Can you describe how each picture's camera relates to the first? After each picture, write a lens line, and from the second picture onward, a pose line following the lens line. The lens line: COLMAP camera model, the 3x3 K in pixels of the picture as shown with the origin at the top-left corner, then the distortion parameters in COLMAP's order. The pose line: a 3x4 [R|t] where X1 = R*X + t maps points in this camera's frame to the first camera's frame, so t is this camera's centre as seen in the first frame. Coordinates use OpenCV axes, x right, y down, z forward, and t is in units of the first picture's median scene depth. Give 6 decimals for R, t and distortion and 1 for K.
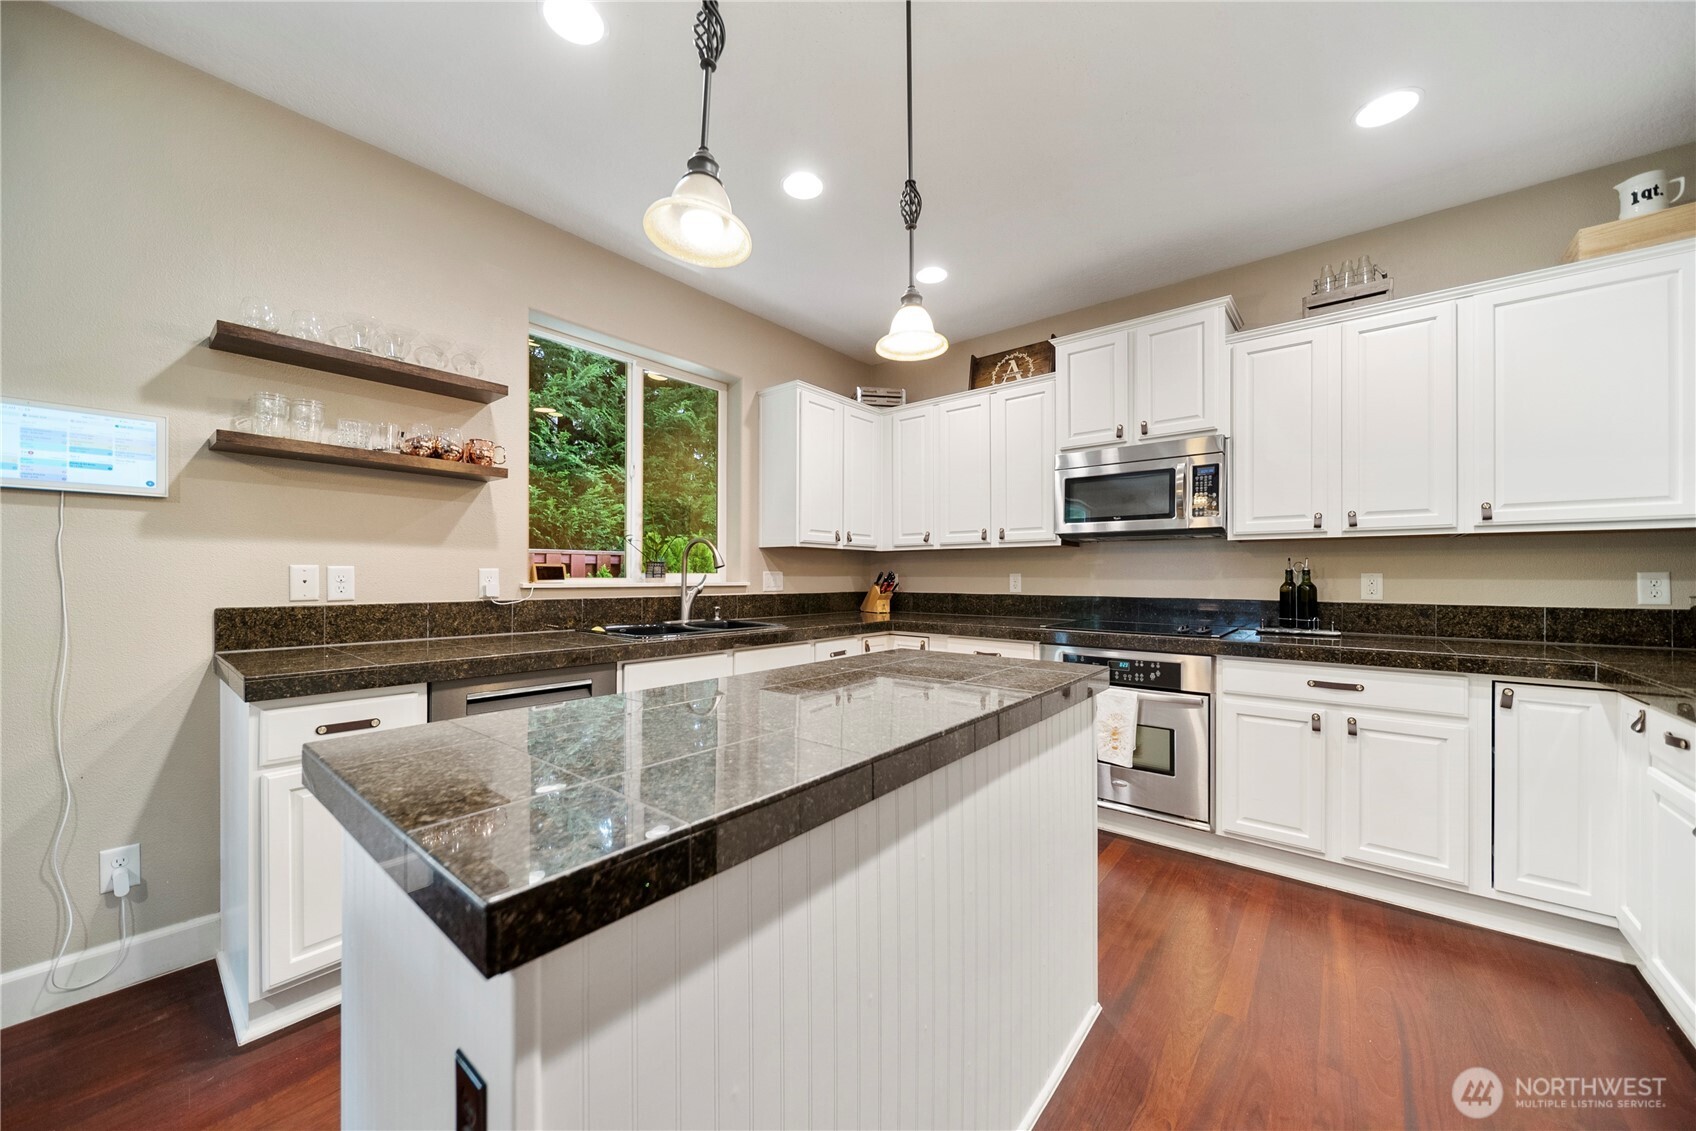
lens RADIAL K [[618.1, 0, 851.3], [0, 618.1, 574.4], [0, 0, 1]] dist [0.001505, -0.000349]
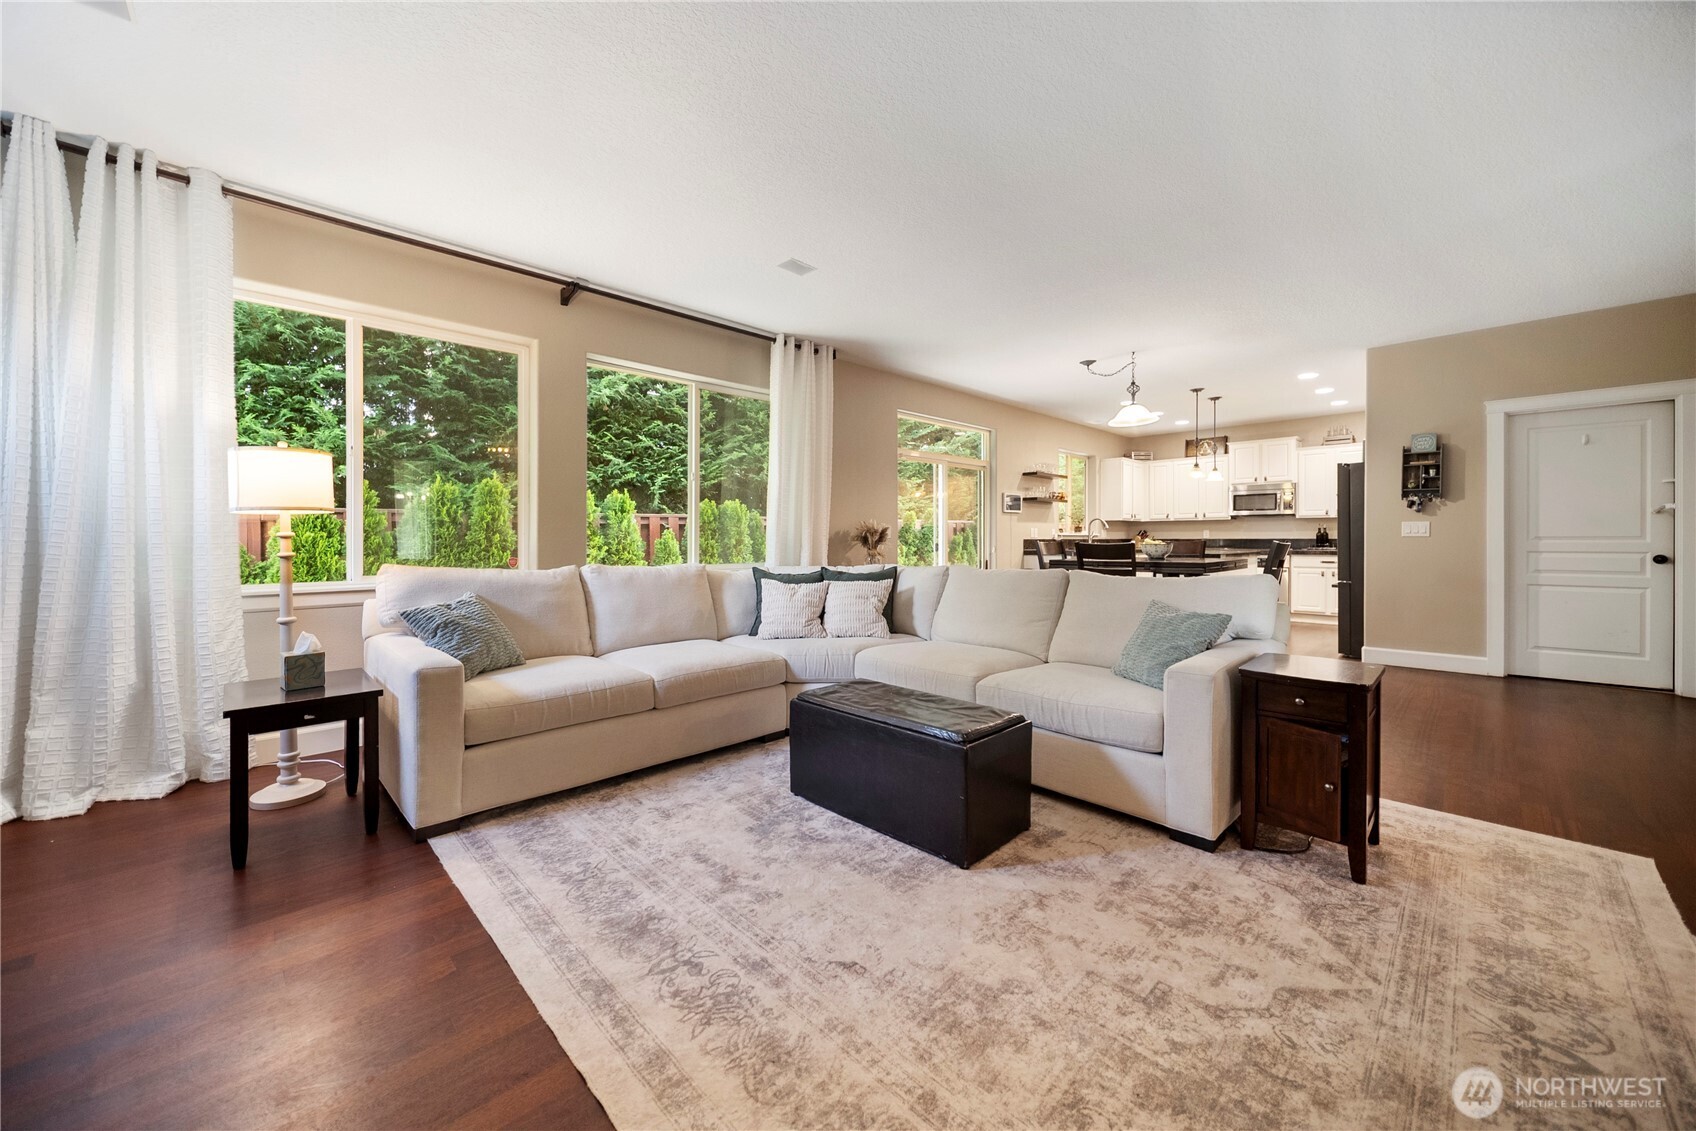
lens RADIAL K [[618.1, 0, 839.5], [0, 618.1, 542.4], [0, 0, 1]] dist [0.001505, -0.000349]
pose [[0.990770, -0.004433, -0.135482, -1.077901], [0.005790, 0.999937, 0.009620, 0.019509], [0.135430, -0.010316, 0.990733, -2.077720]]
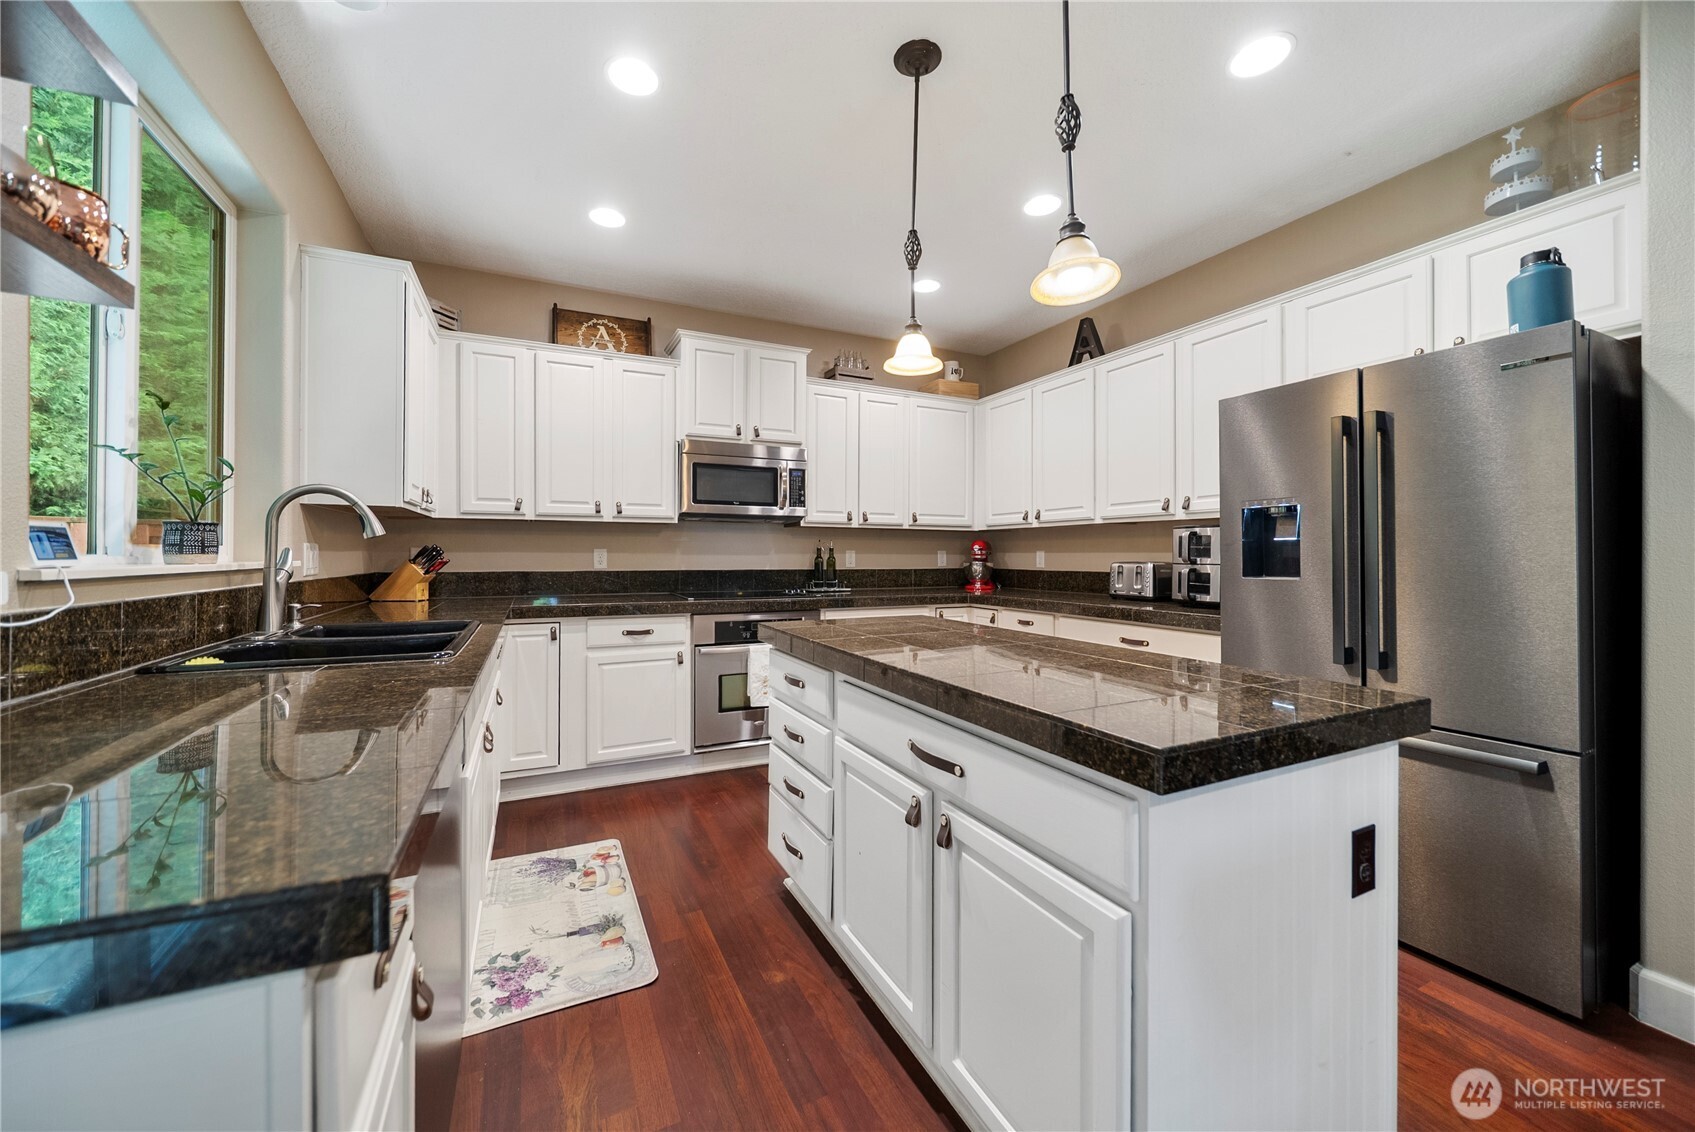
lens RADIAL K [[617.7, 0, 818.0], [0, 617.7, 561.6], [0, 0, 1]] dist [0.001505, -0.000349]
pose [[0.437292, -0.012777, 0.899229, -0.578342], [-0.005540, 0.999842, 0.016901, 0.000209], [-0.899302, -0.012372, 0.437152, 0.346600]]
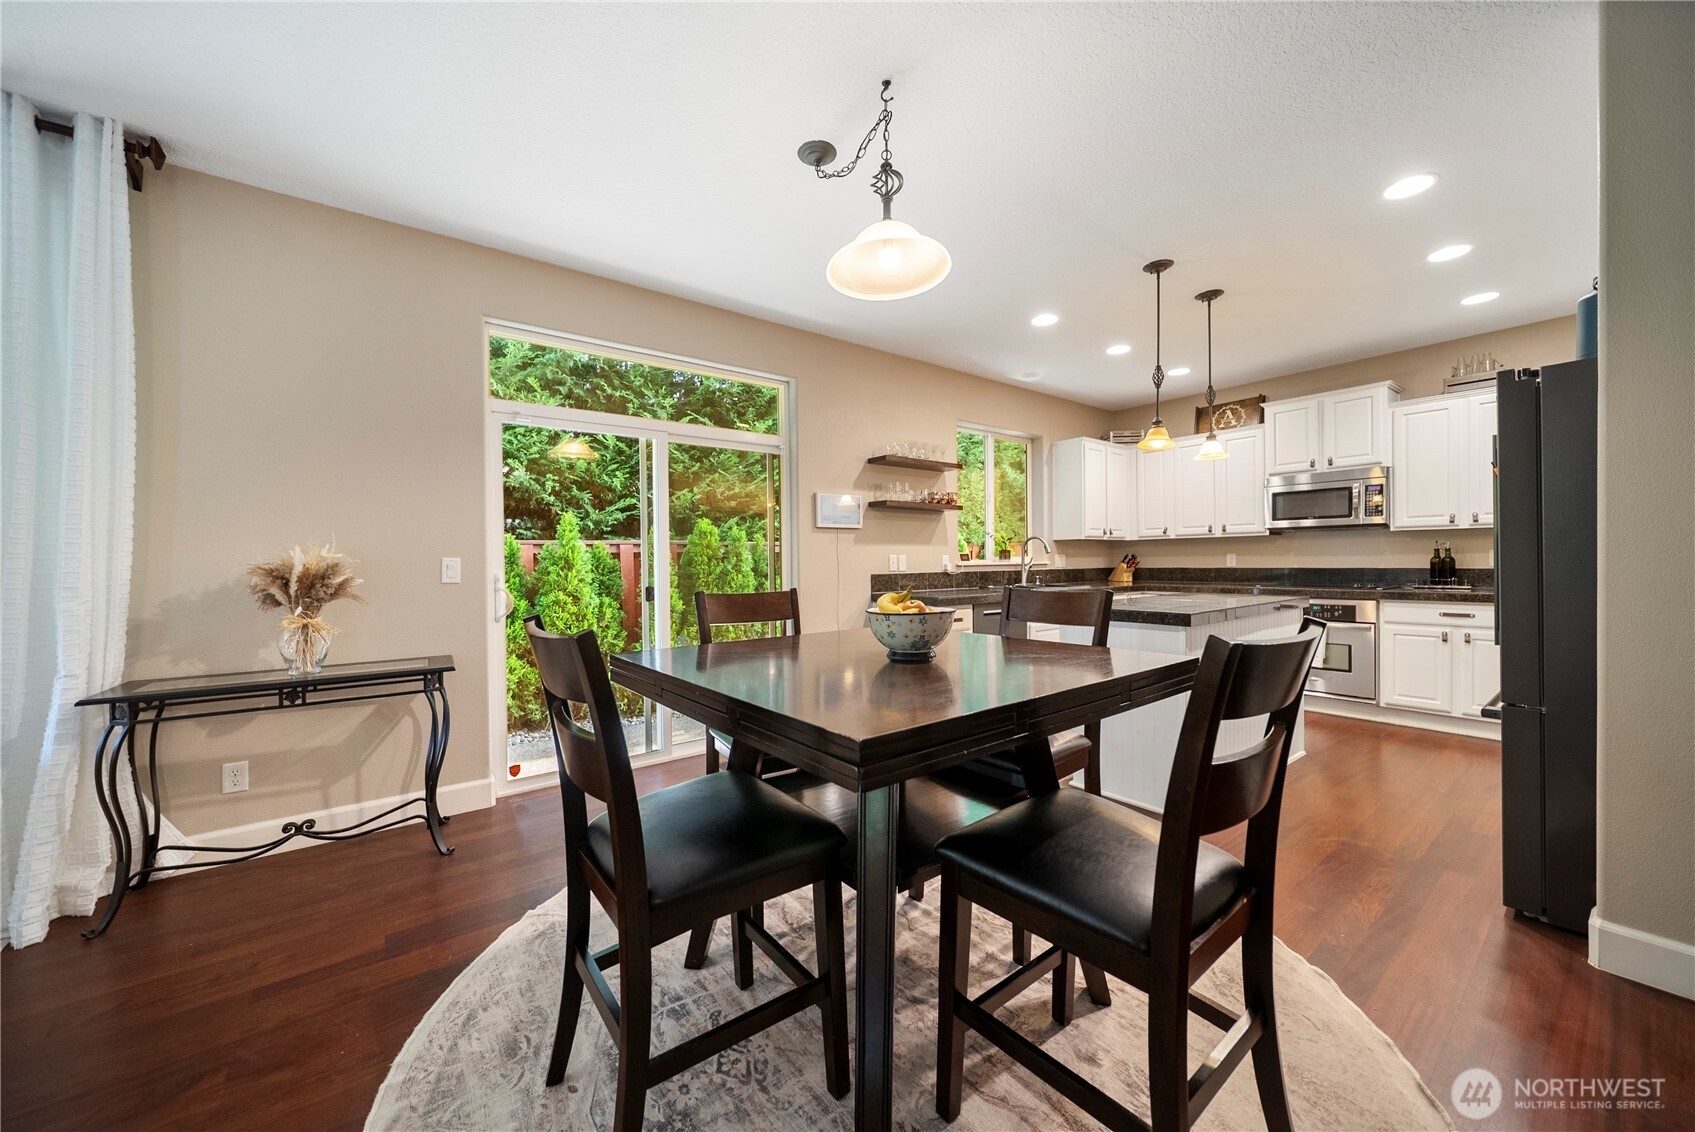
lens RADIAL K [[617.7, 0, 838.5], [0, 617.7, 565.6], [0, 0, 1]] dist [0.001505, -0.000349]
pose [[0.971100, -0.012264, -0.238358, -0.377944], [0.015338, 0.999821, 0.011046, -0.004326], [0.238180, -0.014383, 0.971115, -0.848272]]
